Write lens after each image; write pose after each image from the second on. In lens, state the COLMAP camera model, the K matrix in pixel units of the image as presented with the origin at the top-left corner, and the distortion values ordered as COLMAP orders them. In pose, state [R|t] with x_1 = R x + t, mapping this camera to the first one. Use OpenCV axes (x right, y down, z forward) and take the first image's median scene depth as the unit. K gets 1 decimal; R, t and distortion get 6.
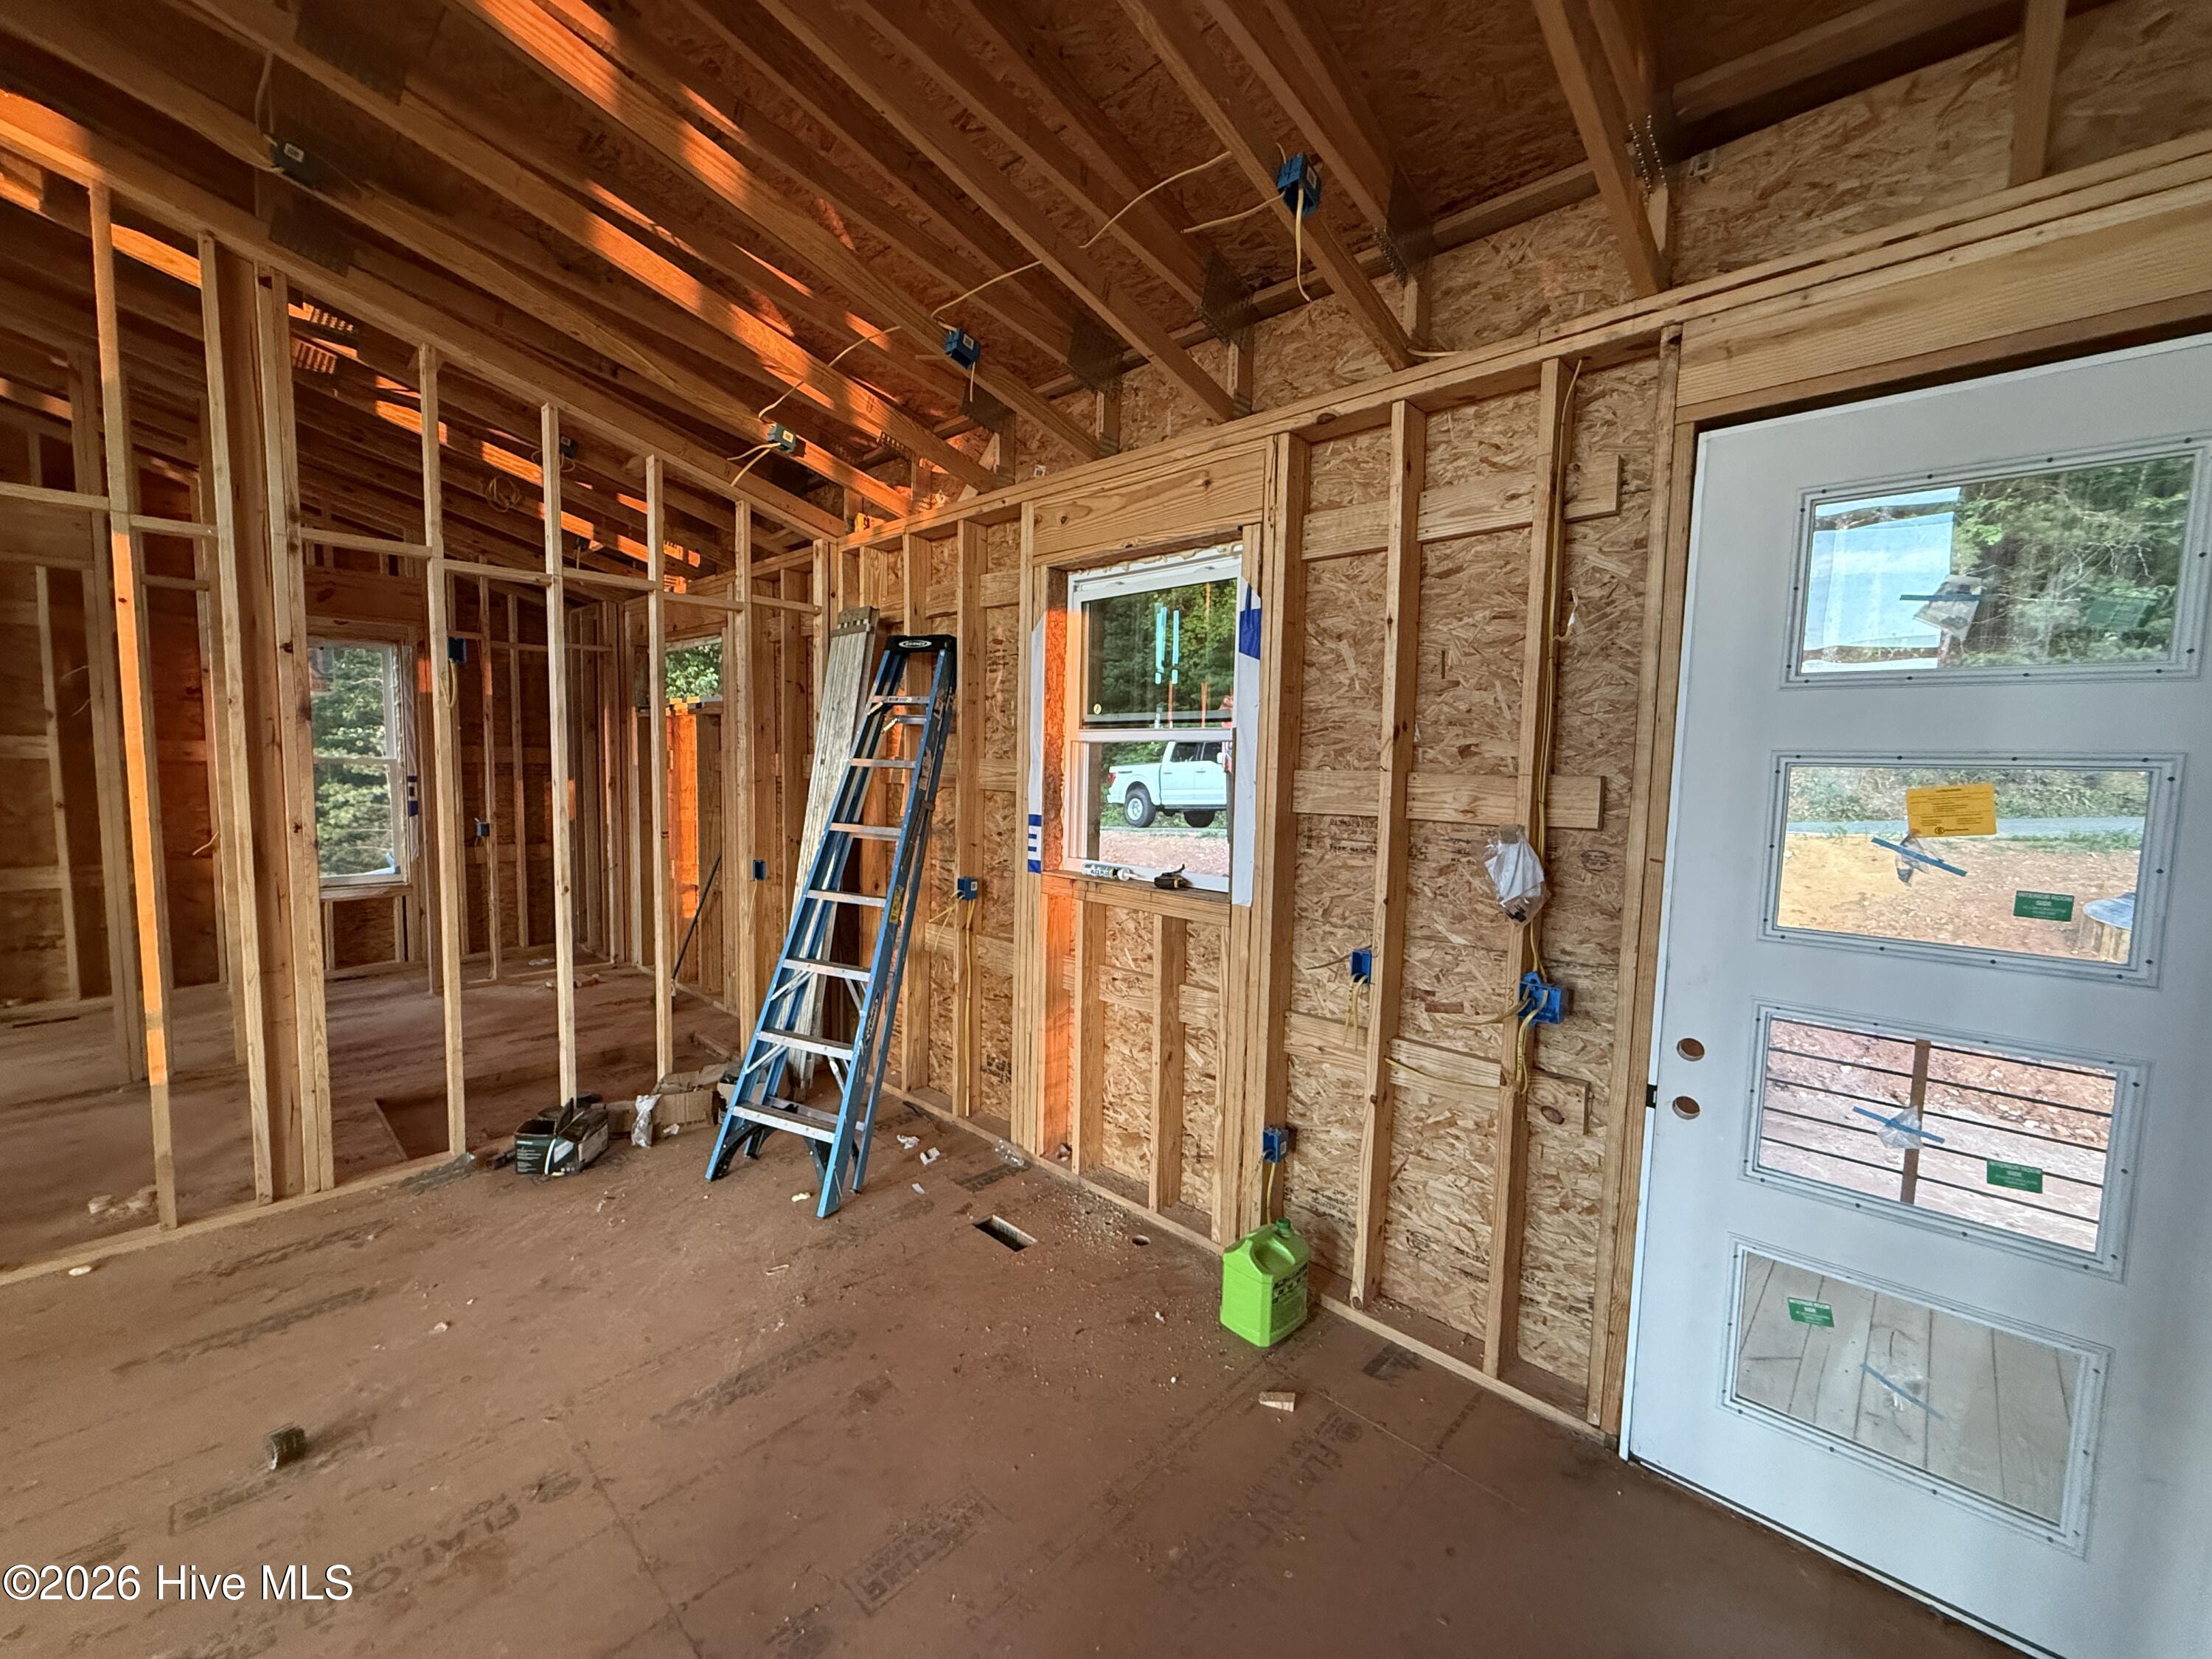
lens RADIAL K [[889.5, 0, 1092.4], [0, 889.5, 827.4], [0, 0, 1]] dist [0.000342, 0.000823]
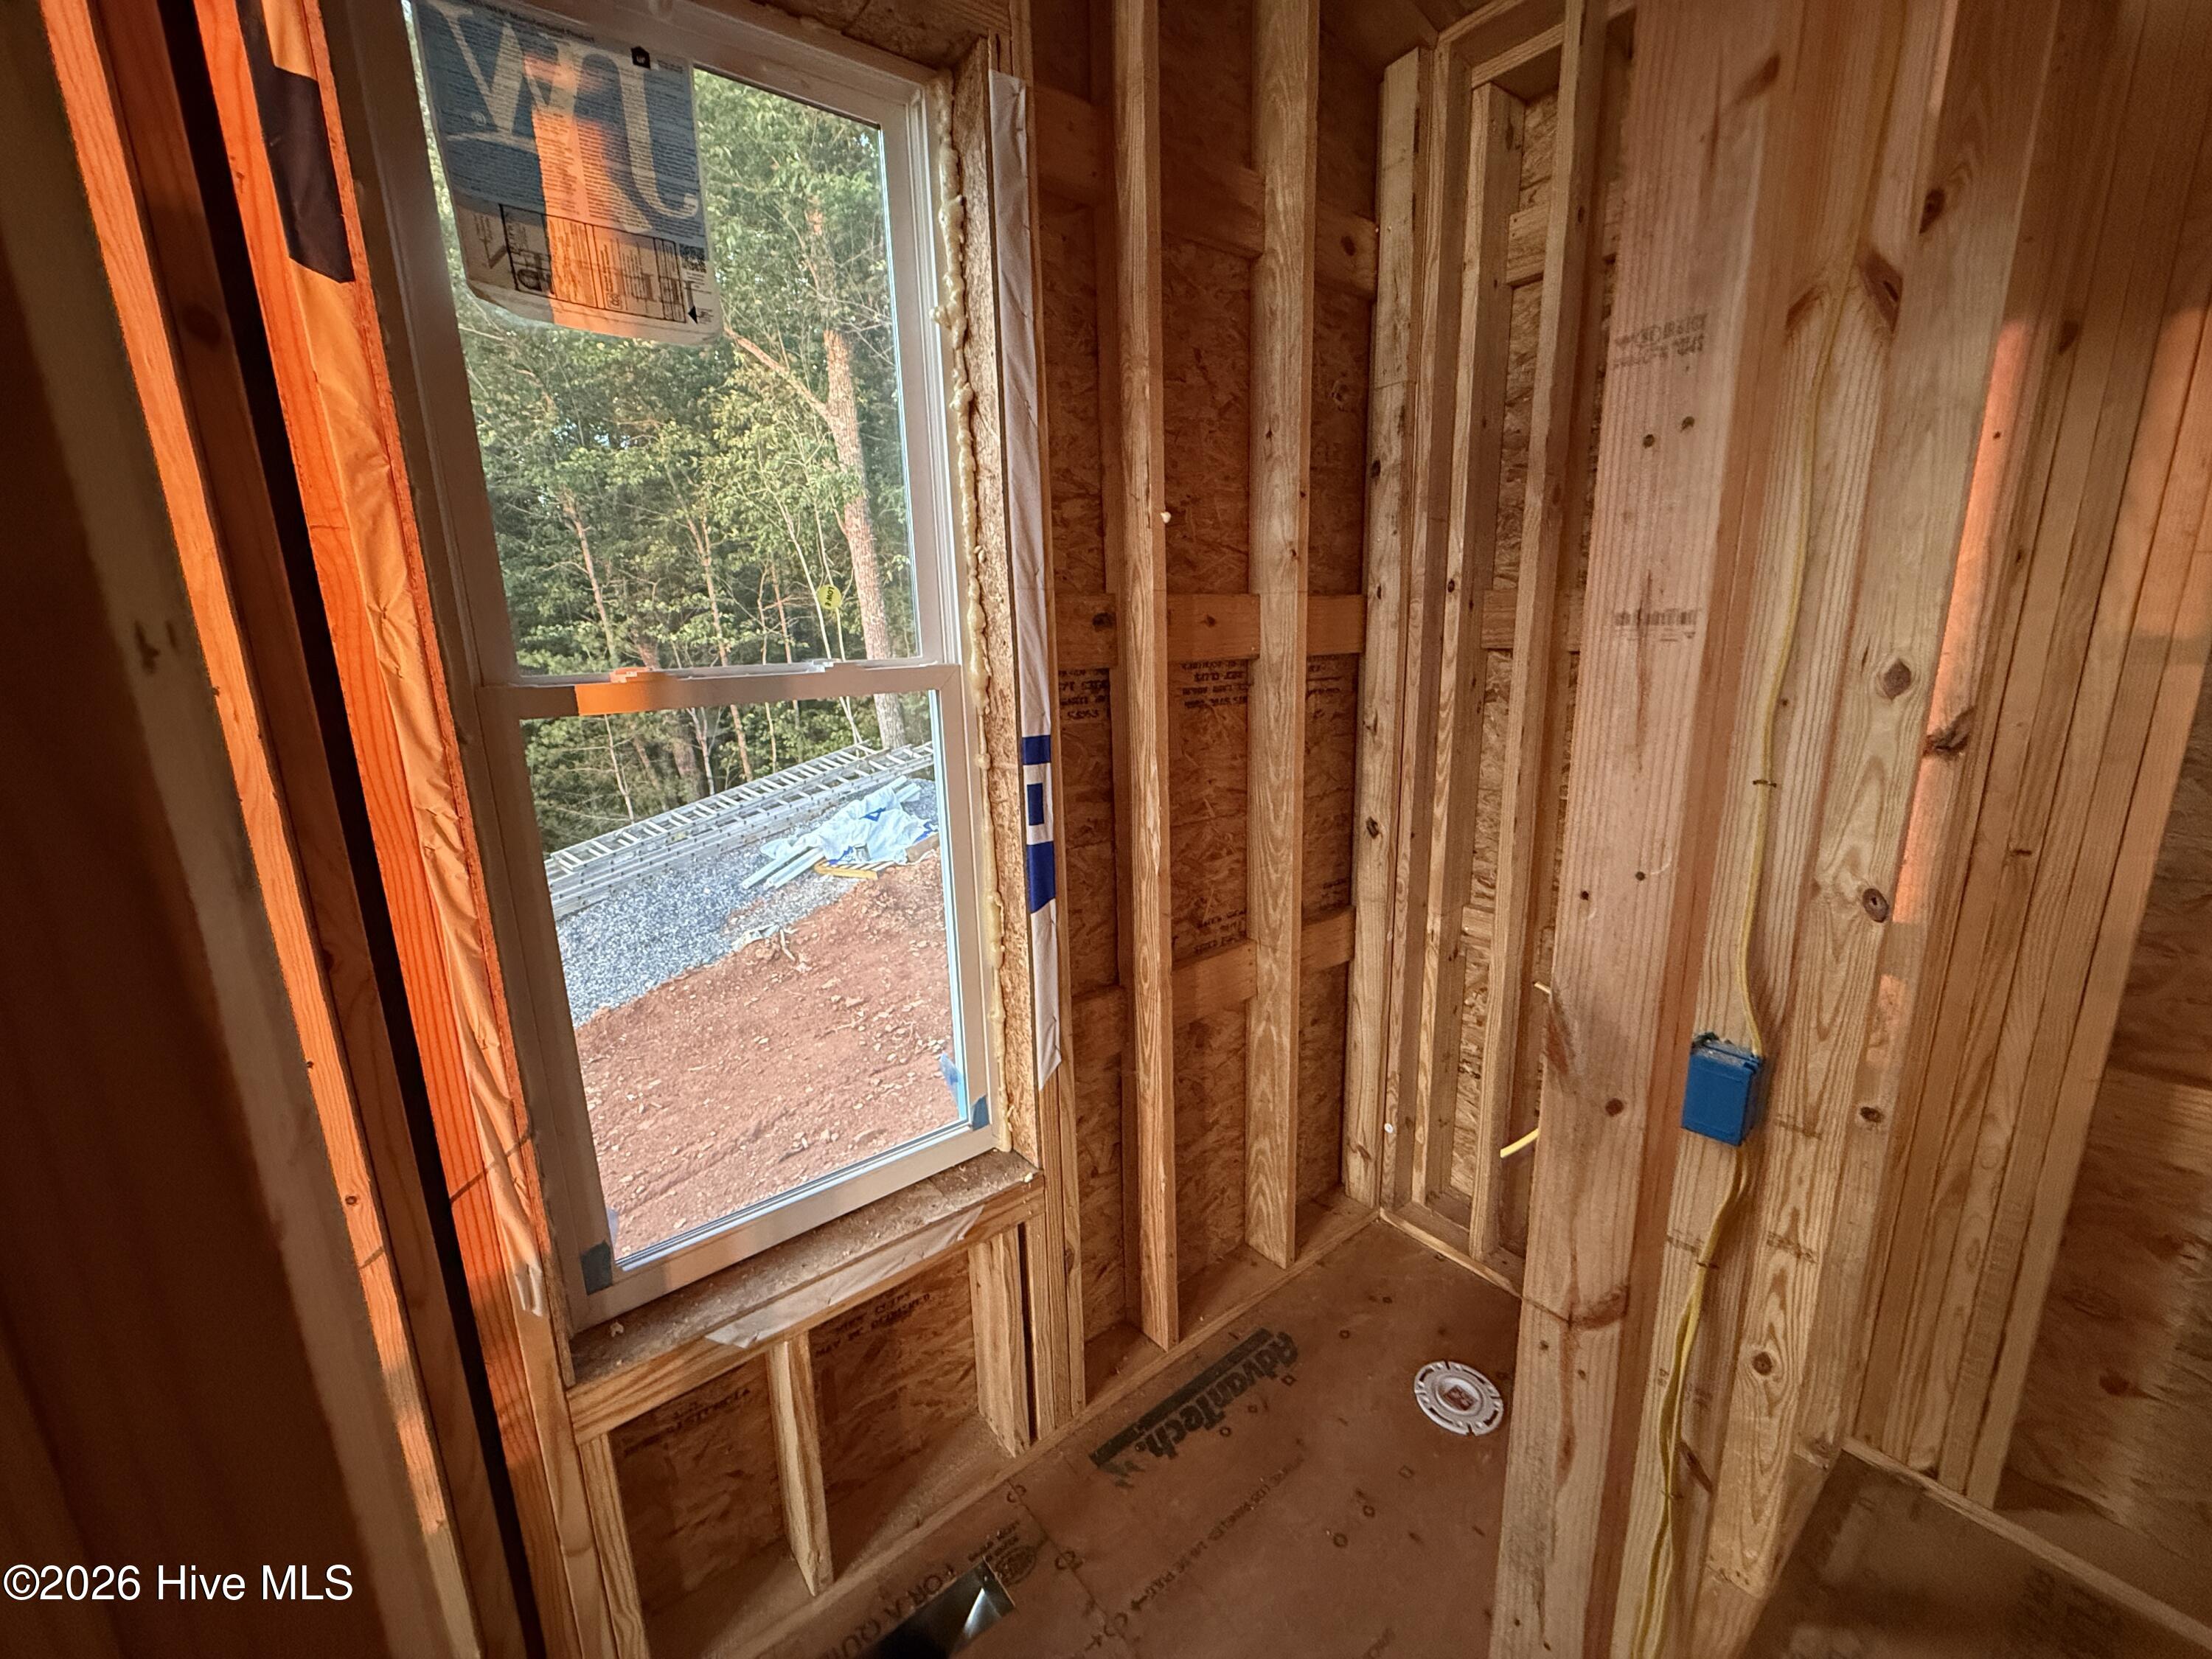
lens RADIAL K [[889.5, 0, 1102.2], [0, 889.5, 833.7], [0, 0, 1]] dist [0.000342, 0.000823]
pose [[0.989966, -0.018652, -0.140067, -0.216077], [0.039095, 0.988710, 0.144652, -0.020020], [0.135787, -0.148676, 0.979519, 0.234159]]
